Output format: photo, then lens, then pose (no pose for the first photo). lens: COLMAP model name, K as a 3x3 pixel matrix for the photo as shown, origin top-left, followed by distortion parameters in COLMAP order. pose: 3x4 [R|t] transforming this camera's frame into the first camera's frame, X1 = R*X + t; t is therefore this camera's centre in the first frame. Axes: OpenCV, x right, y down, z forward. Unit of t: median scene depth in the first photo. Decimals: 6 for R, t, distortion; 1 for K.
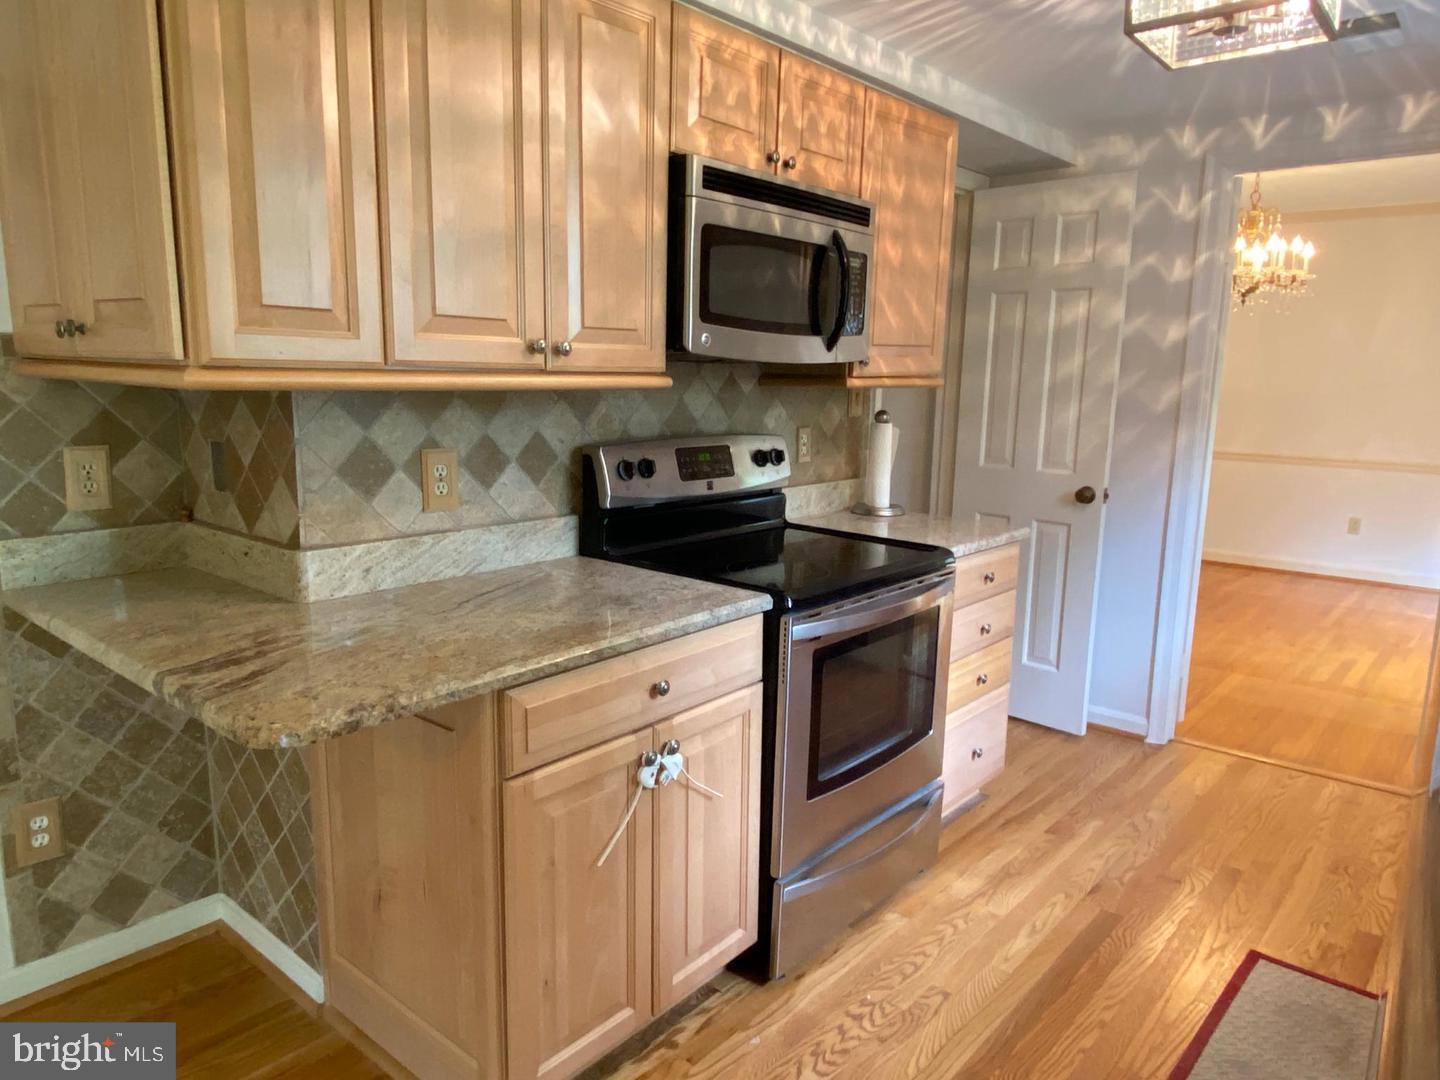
lens RADIAL K [[1005.9, 0, 717.7], [0, 1005.9, 547.9], [0, 0, 1]] dist [-0.003504, -0.003612]
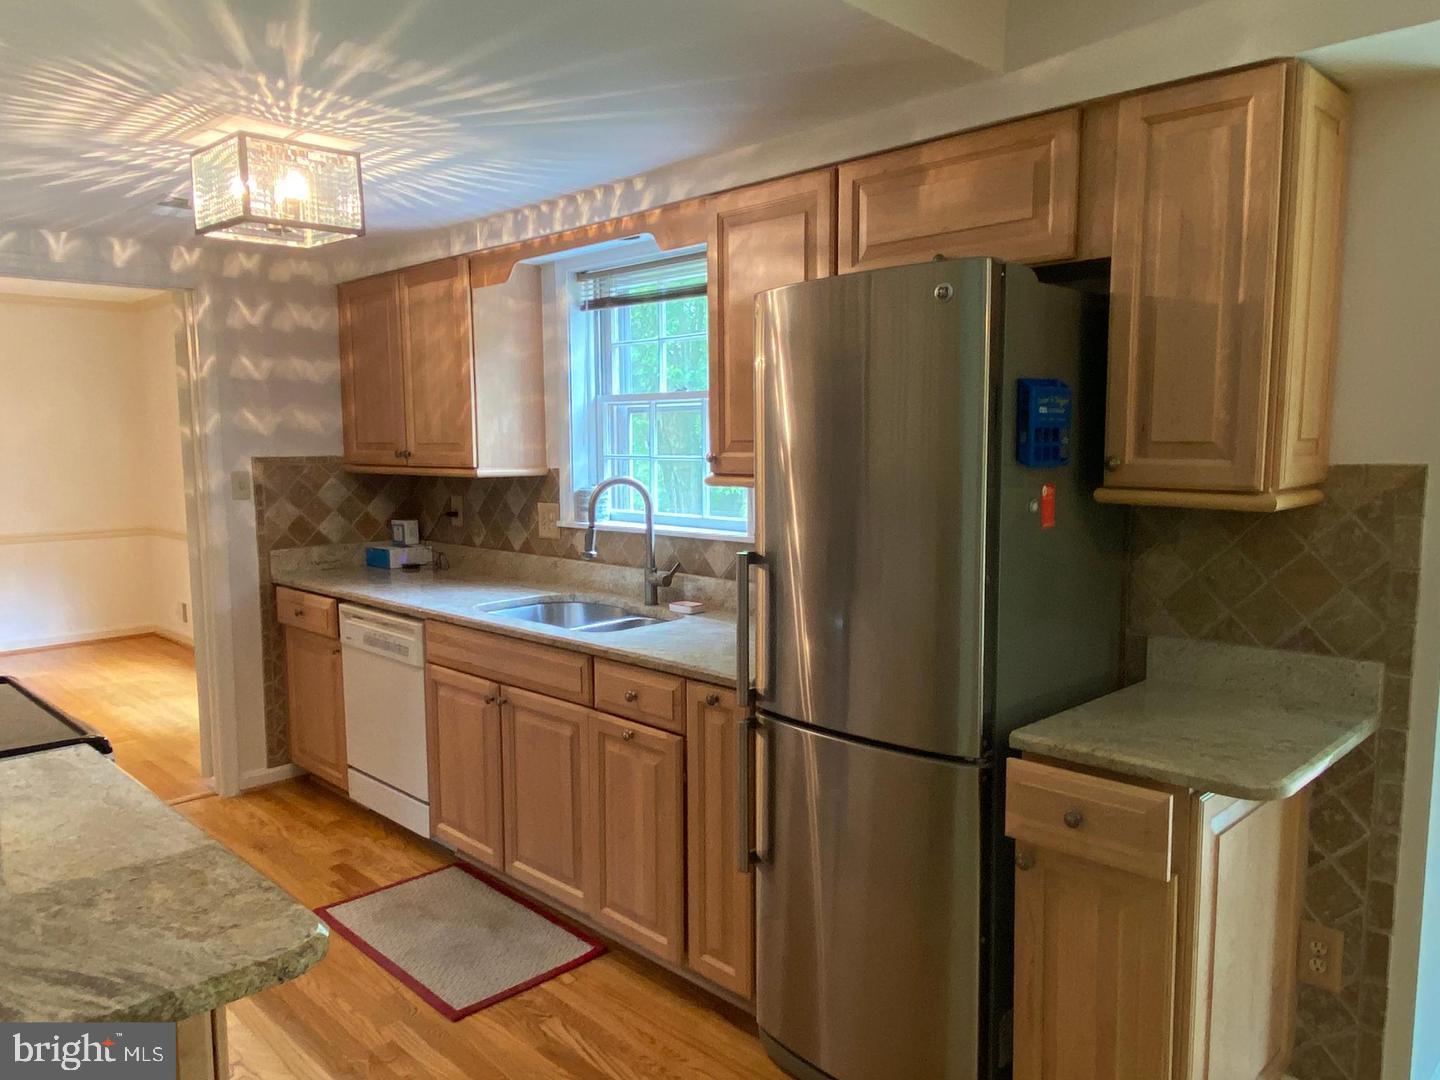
lens RADIAL K [[1019.5, 0, 718.6], [0, 1019.5, 541.8], [0, 0, 1]] dist [0.038169, -0.003824]
pose [[0.097589, -0.119325, 0.988048, -0.976373], [0.178824, 0.978731, 0.100537, -0.154072], [-0.979029, 0.166875, 0.116852, 0.350909]]
